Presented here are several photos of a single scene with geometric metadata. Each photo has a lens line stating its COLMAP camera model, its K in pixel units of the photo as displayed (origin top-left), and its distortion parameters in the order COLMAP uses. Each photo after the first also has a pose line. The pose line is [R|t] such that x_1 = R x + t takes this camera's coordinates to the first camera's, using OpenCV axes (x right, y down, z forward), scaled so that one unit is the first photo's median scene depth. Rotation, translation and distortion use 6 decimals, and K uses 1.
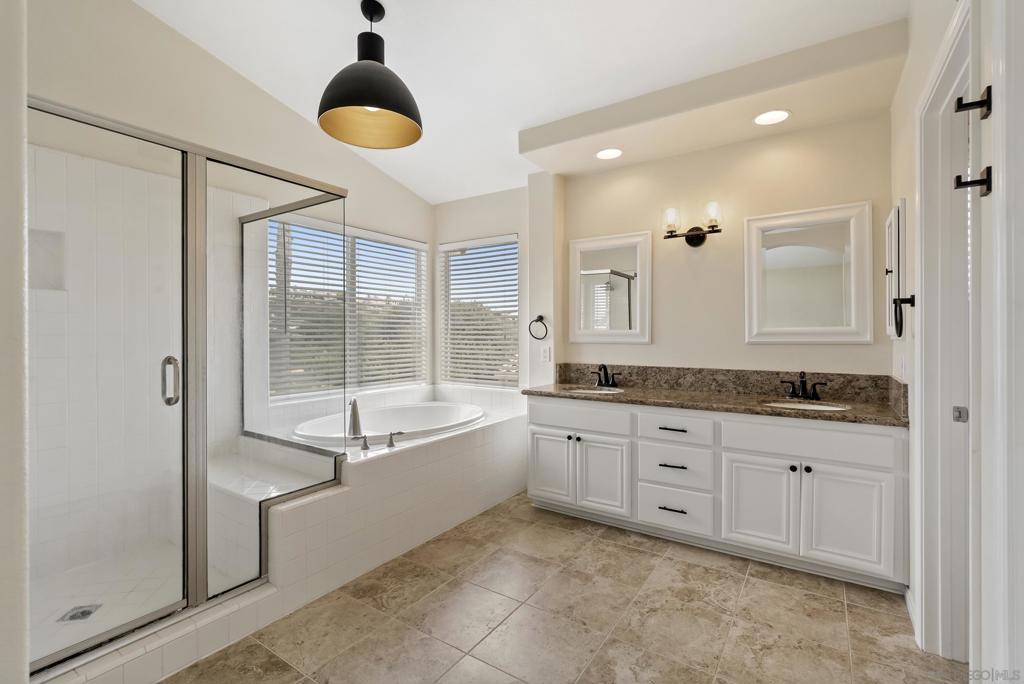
lens RADIAL K [[461.9, 0, 515.7], [0, 461.9, 340.3], [0, 0, 1]] dist [-0.004070, 0.000711]
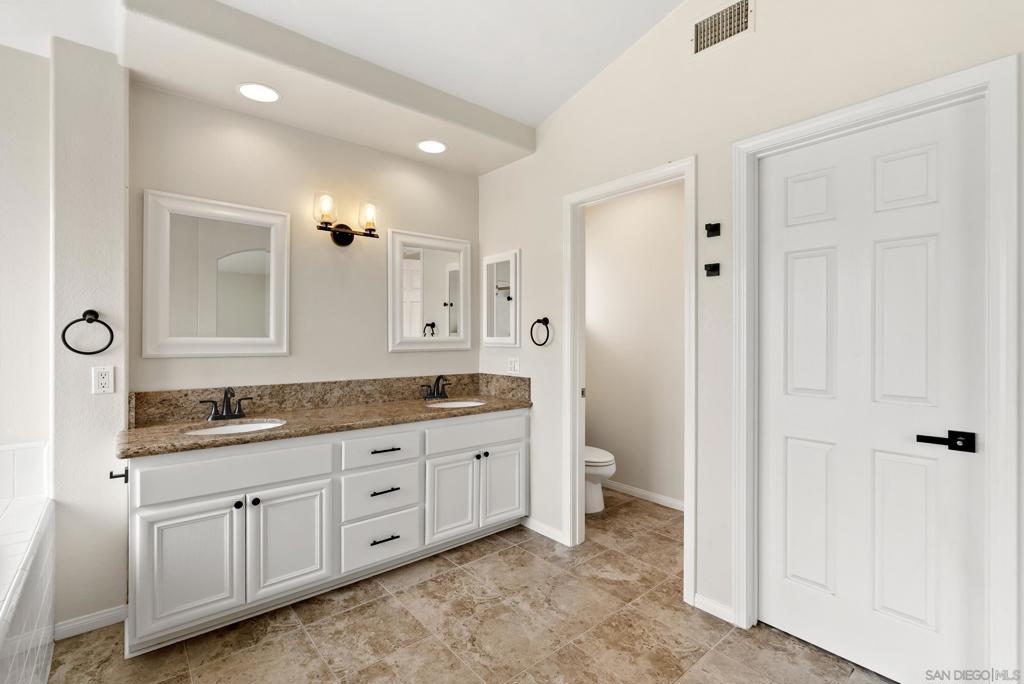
lens RADIAL K [[461.9, 0, 509.1], [0, 461.9, 339.0], [0, 0, 1]] dist [-0.004070, 0.000711]
pose [[0.277858, -0.003248, 0.960617, -0.448628], [0.006521, 0.999978, 0.001495, -0.023561], [-0.960600, 0.005849, 0.277873, 0.508454]]
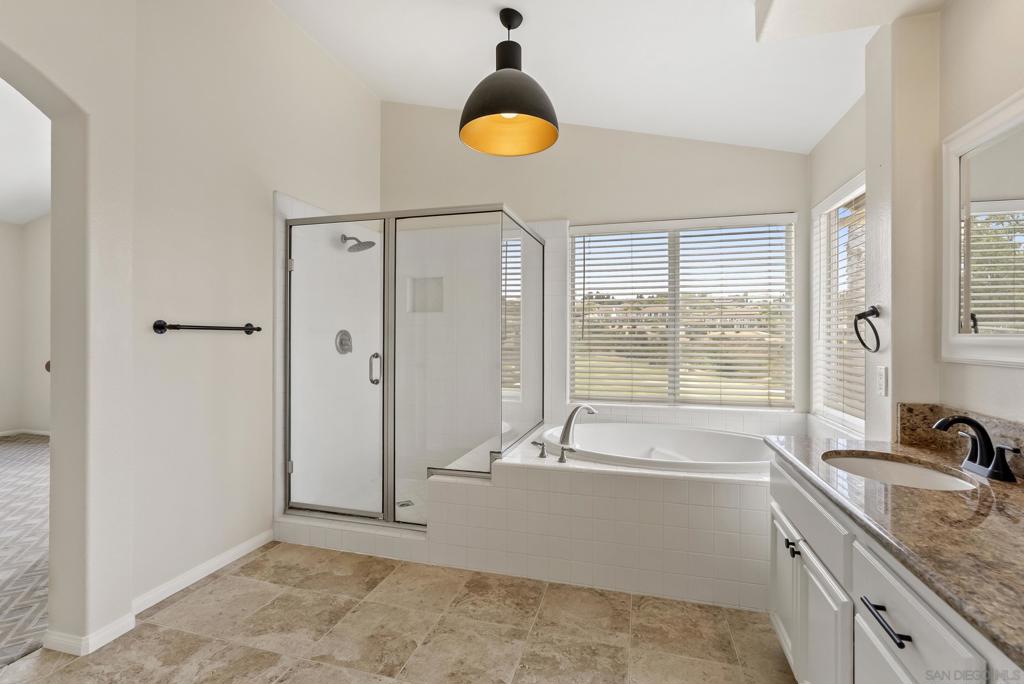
lens RADIAL K [[461.9, 0, 516.1], [0, 461.9, 338.6], [0, 0, 1]] dist [-0.004070, 0.000711]
pose [[0.312363, 0.003761, -0.949956, 0.568032], [-0.016955, 0.999855, -0.001616, -0.012078], [0.949812, 0.016612, 0.312381, 0.613247]]
